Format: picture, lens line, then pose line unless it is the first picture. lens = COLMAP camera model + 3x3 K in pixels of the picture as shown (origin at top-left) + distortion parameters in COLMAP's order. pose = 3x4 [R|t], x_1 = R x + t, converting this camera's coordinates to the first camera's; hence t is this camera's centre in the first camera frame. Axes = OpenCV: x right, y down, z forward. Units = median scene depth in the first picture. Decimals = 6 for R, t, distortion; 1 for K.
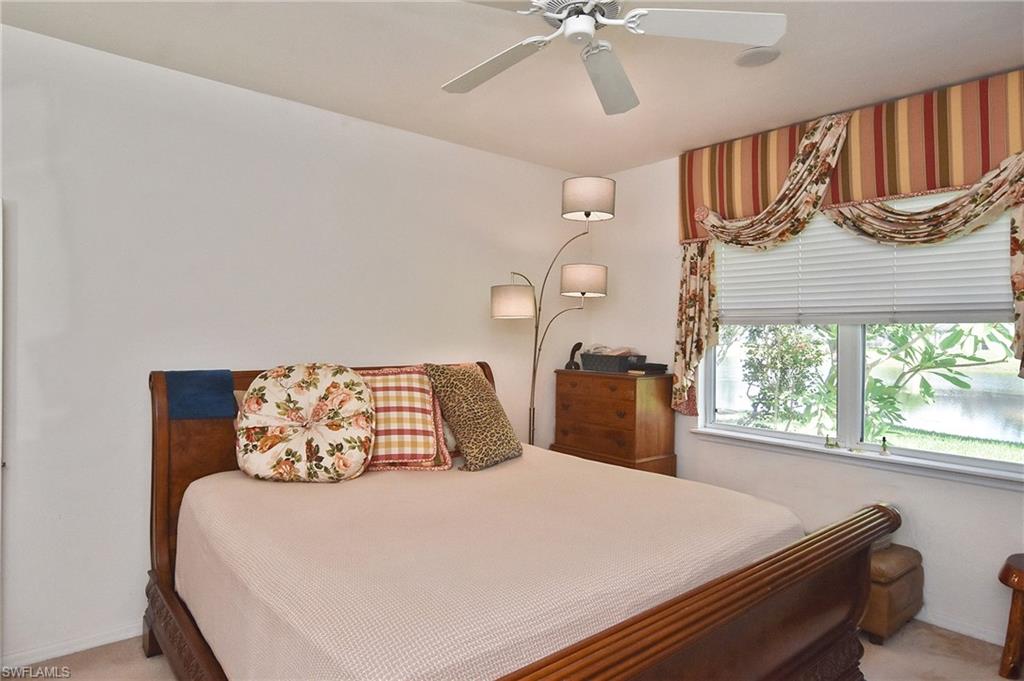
lens RADIAL K [[605.5, 0, 510.2], [0, 605.5, 316.2], [0, 0, 1]] dist [0.001453, -0.000279]
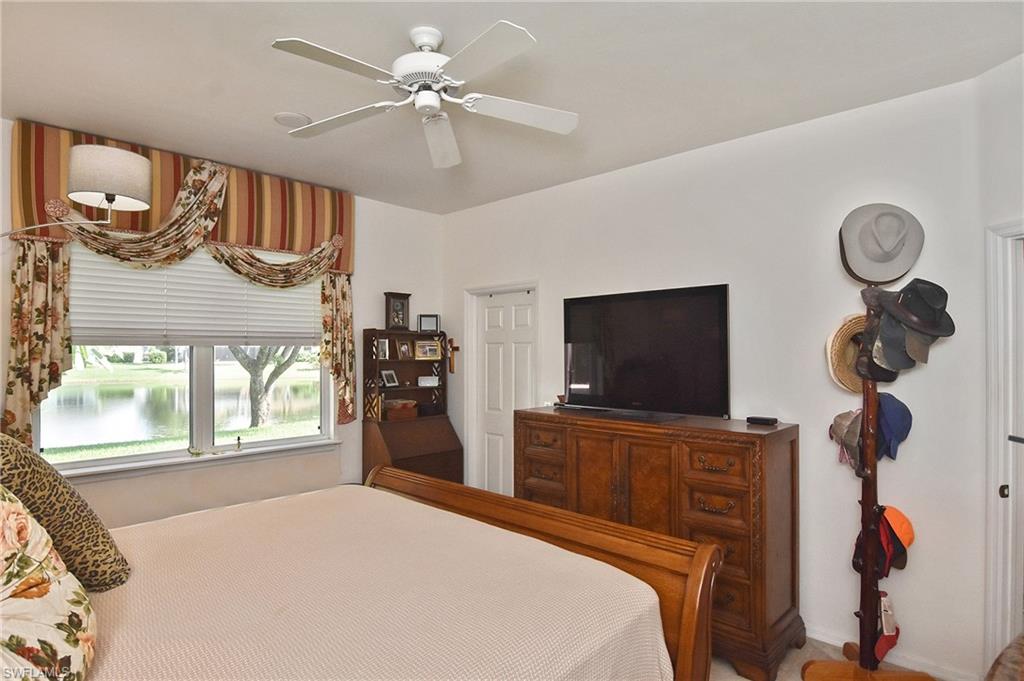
lens RADIAL K [[546.1, 0, 512.0], [0, 546.1, 340.5], [0, 0, 1]] dist [-0.002396, -0.000523]
pose [[-0.088861, 0.009190, 0.996002, -0.525149], [-0.027436, 0.999555, -0.011671, -0.000710], [-0.995666, -0.028364, -0.088569, 0.515126]]
